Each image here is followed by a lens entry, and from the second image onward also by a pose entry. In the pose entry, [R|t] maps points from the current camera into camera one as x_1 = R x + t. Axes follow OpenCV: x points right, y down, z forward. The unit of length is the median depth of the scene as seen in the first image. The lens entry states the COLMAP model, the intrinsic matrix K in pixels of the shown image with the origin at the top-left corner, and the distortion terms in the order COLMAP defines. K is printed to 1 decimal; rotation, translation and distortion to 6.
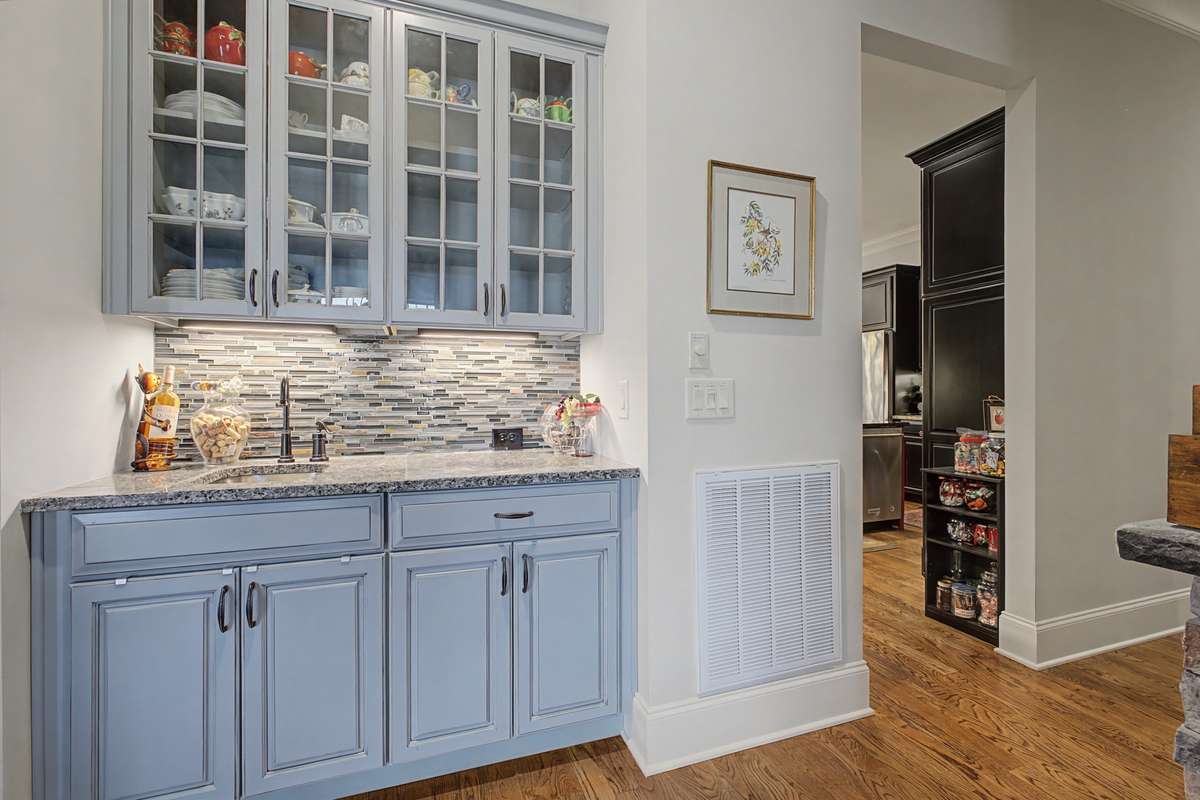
lens RADIAL K [[523.7, 0, 603.0], [0, 523.7, 393.0], [0, 0, 1]] dist [-0.000449, 0.000087]
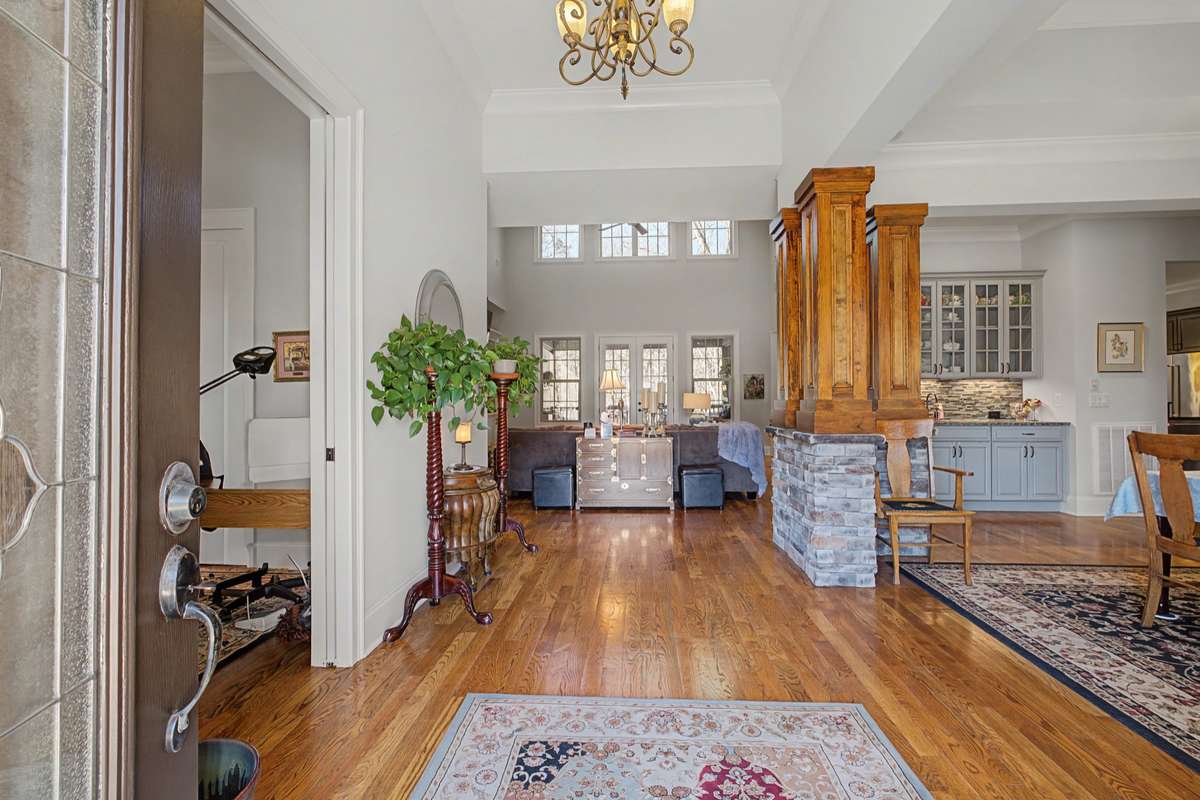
lens RADIAL K [[523.7, 0, 597.6], [0, 523.7, 398.4], [0, 0, 1]] dist [-0.000449, 0.000087]
pose [[0.915710, -0.003435, -0.401825, -1.111044], [0.000628, 0.999974, -0.007118, 0.018717], [0.401839, 0.006266, 0.915689, -2.650526]]
